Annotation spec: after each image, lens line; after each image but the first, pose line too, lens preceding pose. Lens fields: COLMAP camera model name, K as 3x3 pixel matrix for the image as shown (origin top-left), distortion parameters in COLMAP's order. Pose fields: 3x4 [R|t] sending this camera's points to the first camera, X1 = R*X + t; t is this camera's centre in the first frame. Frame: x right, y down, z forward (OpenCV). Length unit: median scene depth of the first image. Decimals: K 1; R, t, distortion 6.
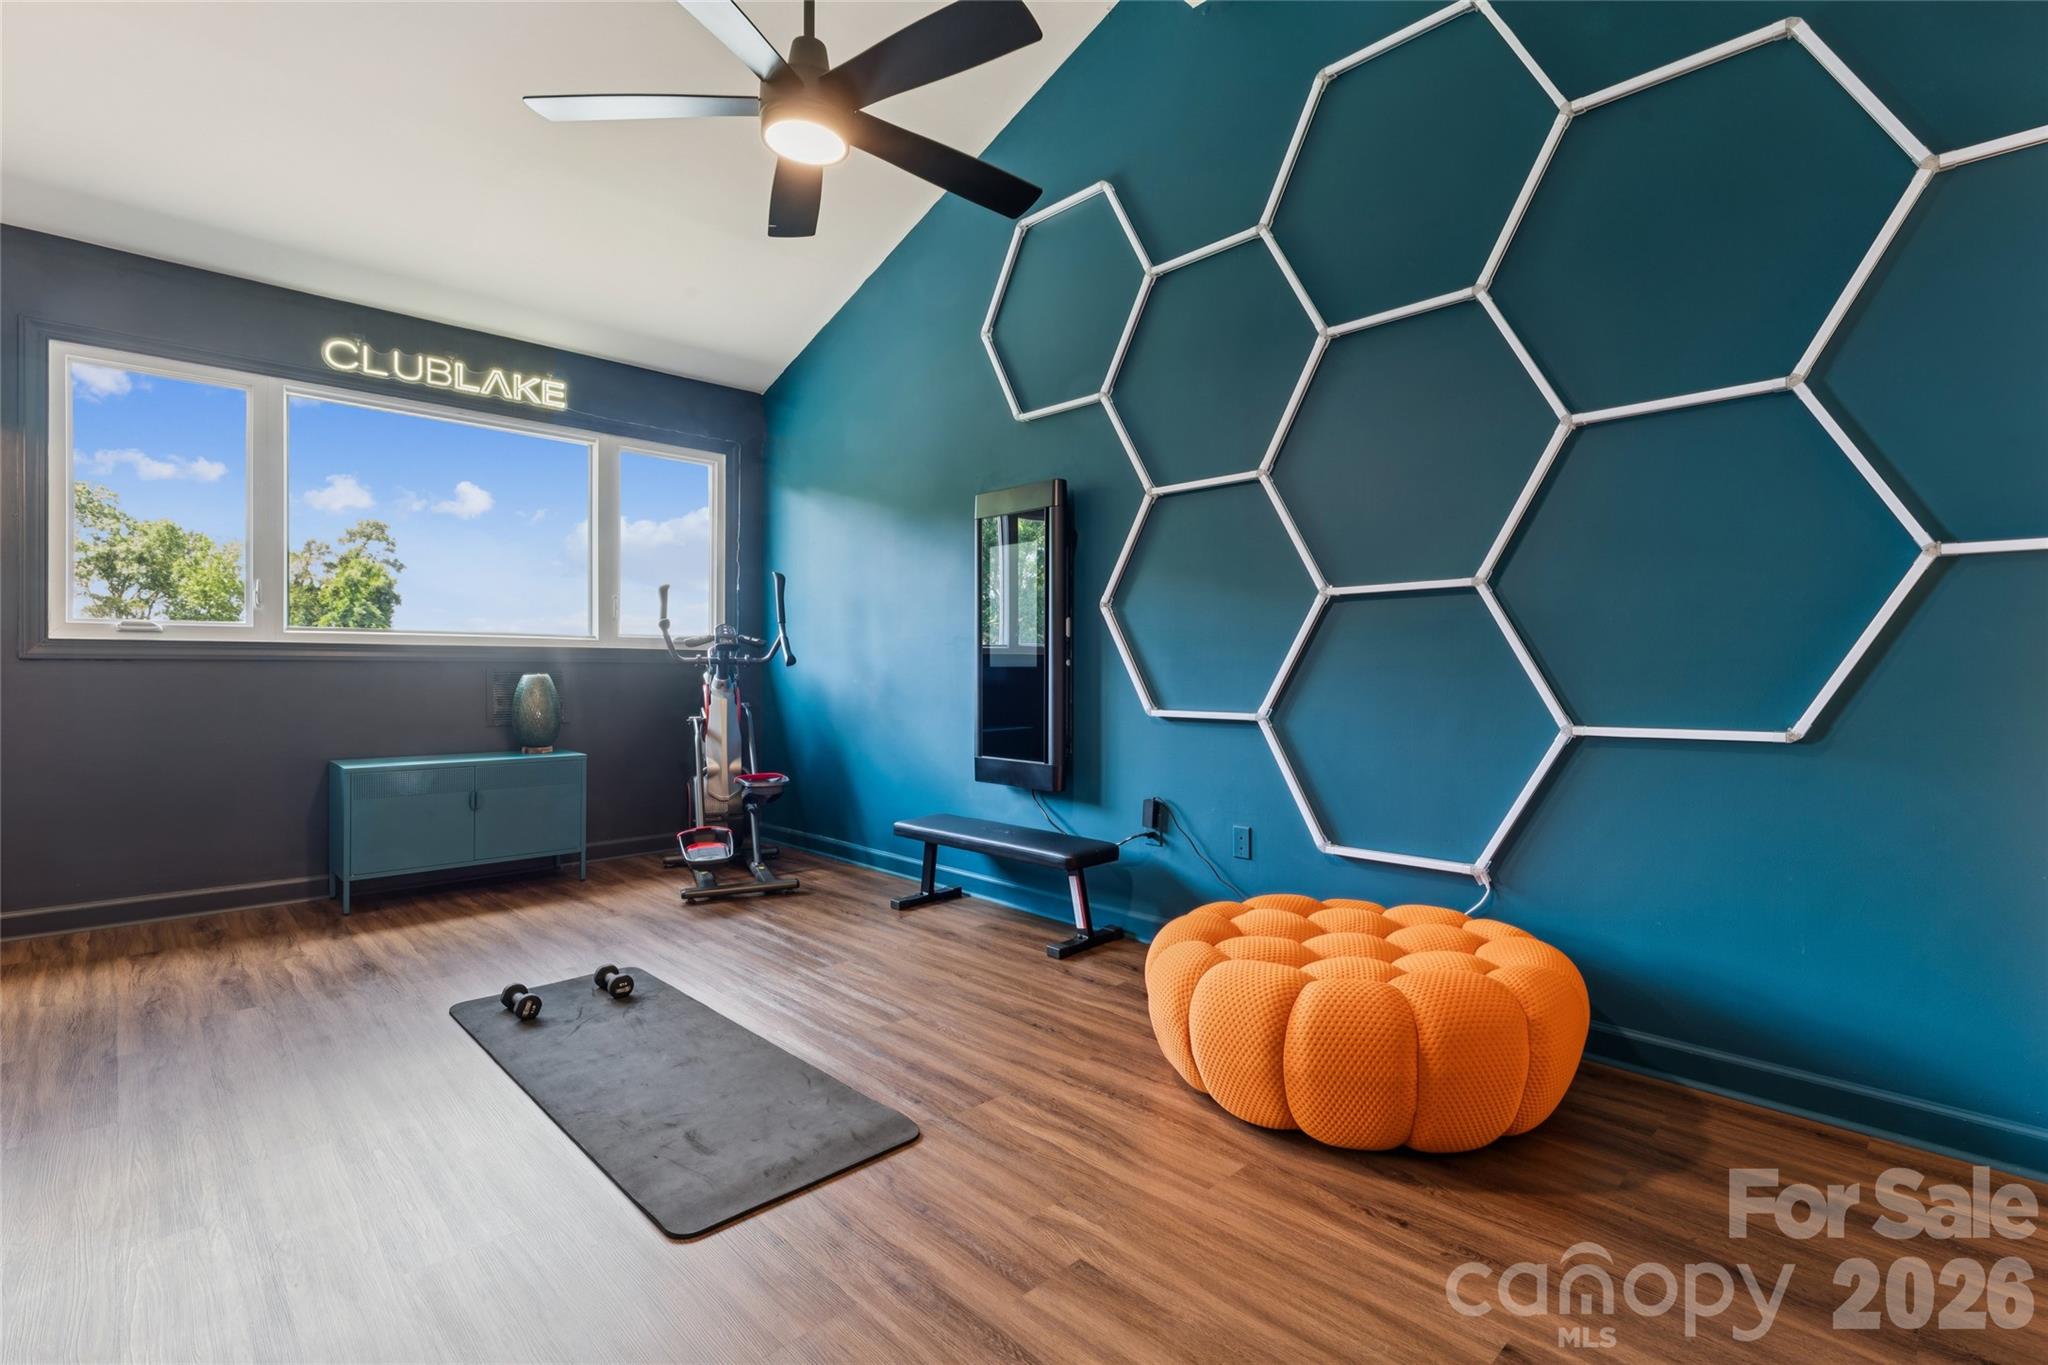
lens RADIAL K [[940.4, 0, 1030.9], [0, 940.4, 673.8], [0, 0, 1]] dist [-0.004164, 0.000713]
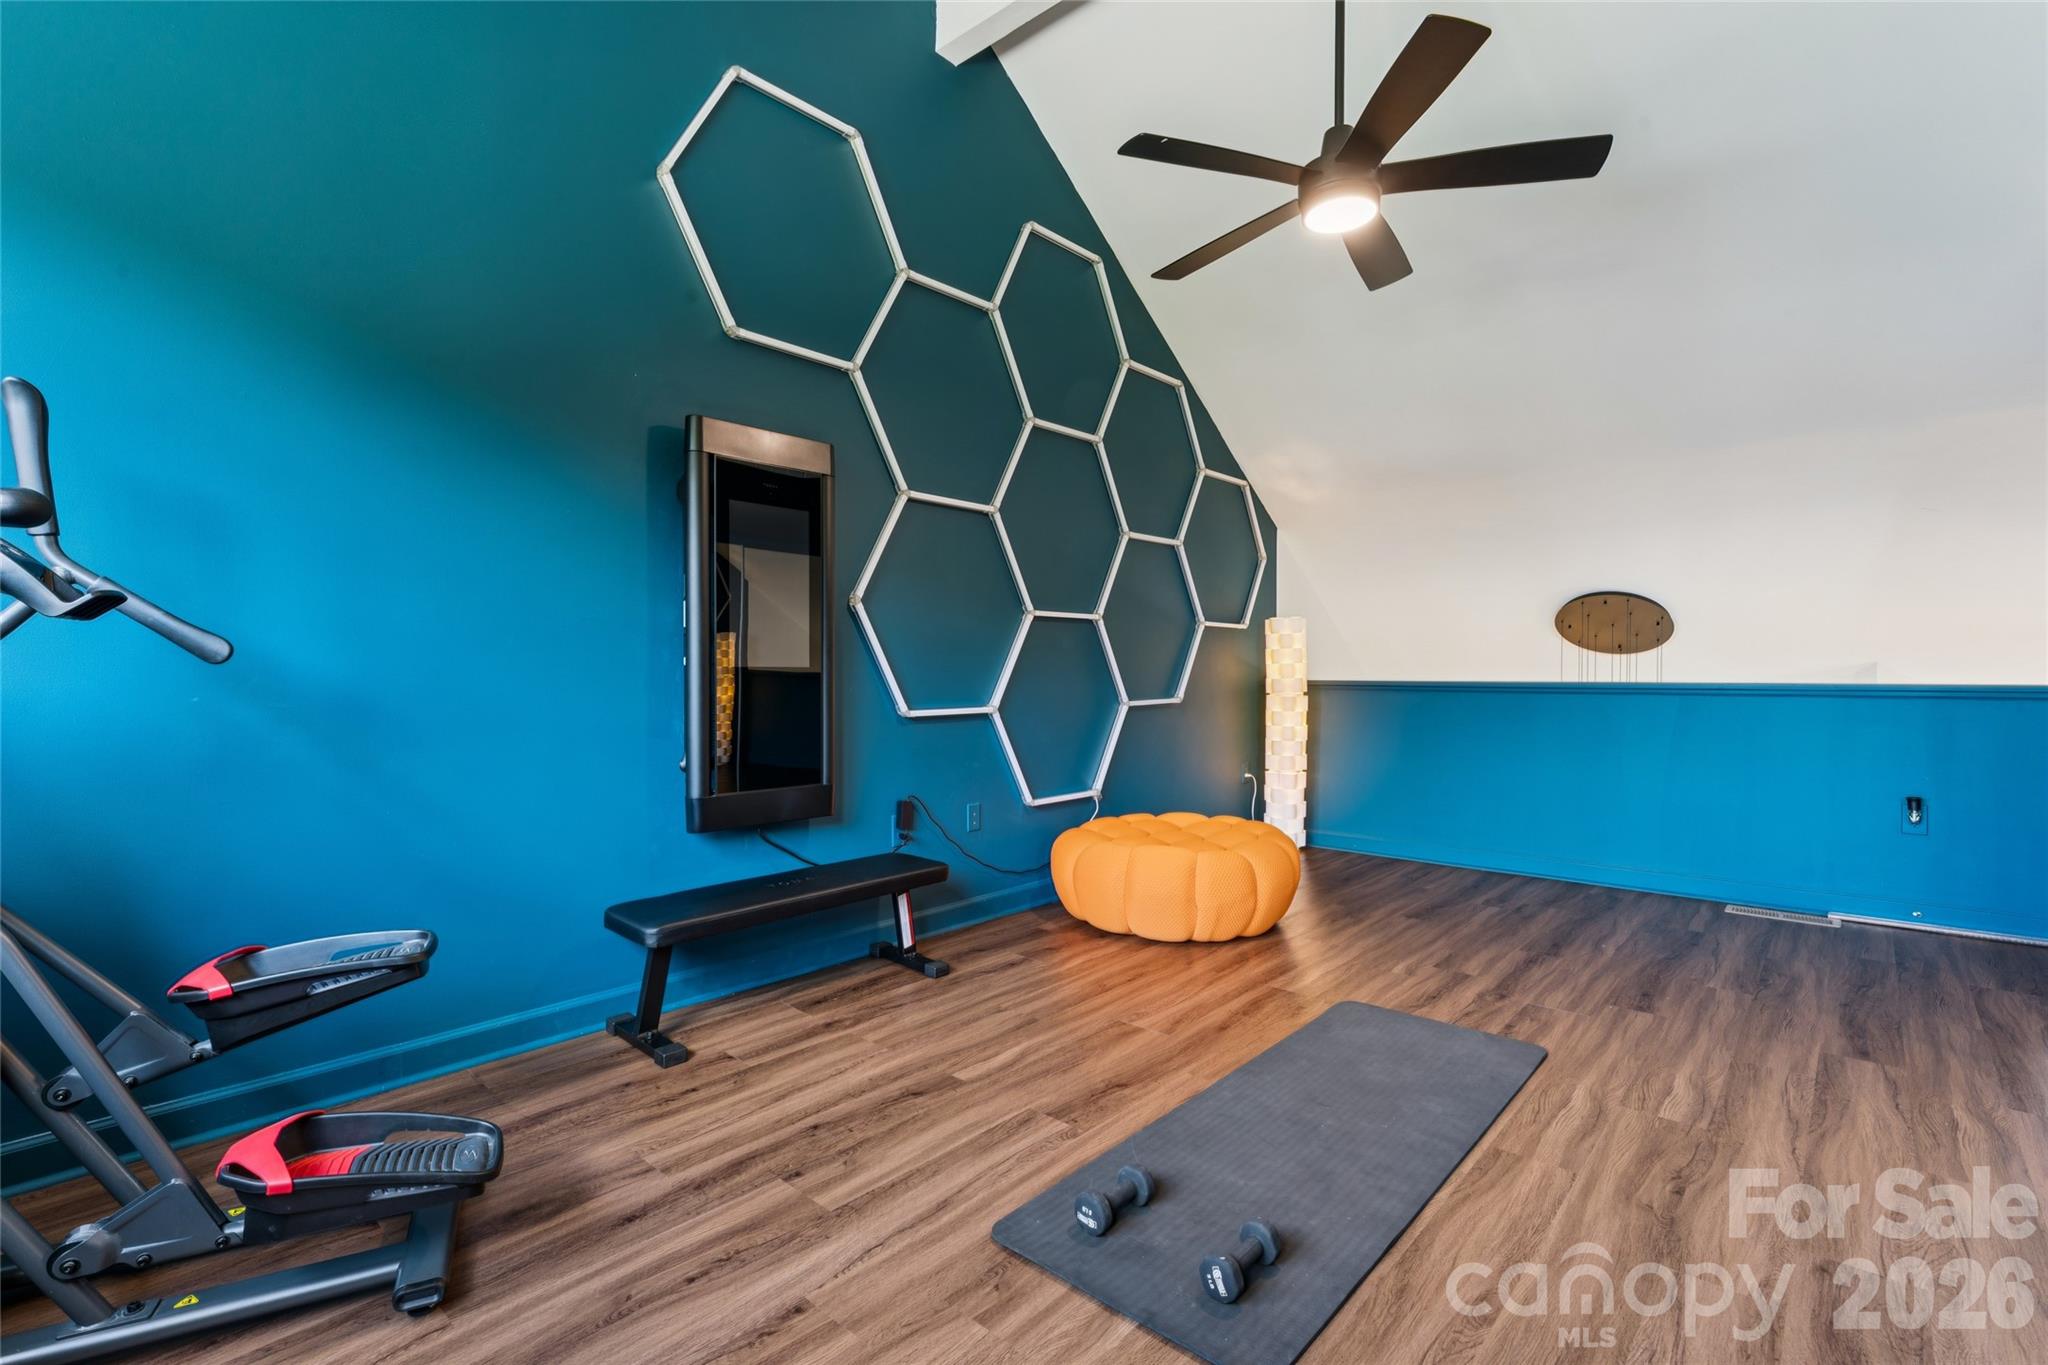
lens RADIAL K [[940.4, 0, 1023.6], [0, 940.4, 685.9], [0, 0, 1]] dist [-0.004164, 0.000713]
pose [[-0.067272, -0.020453, 0.997525, -0.961794], [0.002616, 0.999783, 0.020676, -0.009903], [-0.997731, 0.004001, -0.067204, 1.026661]]
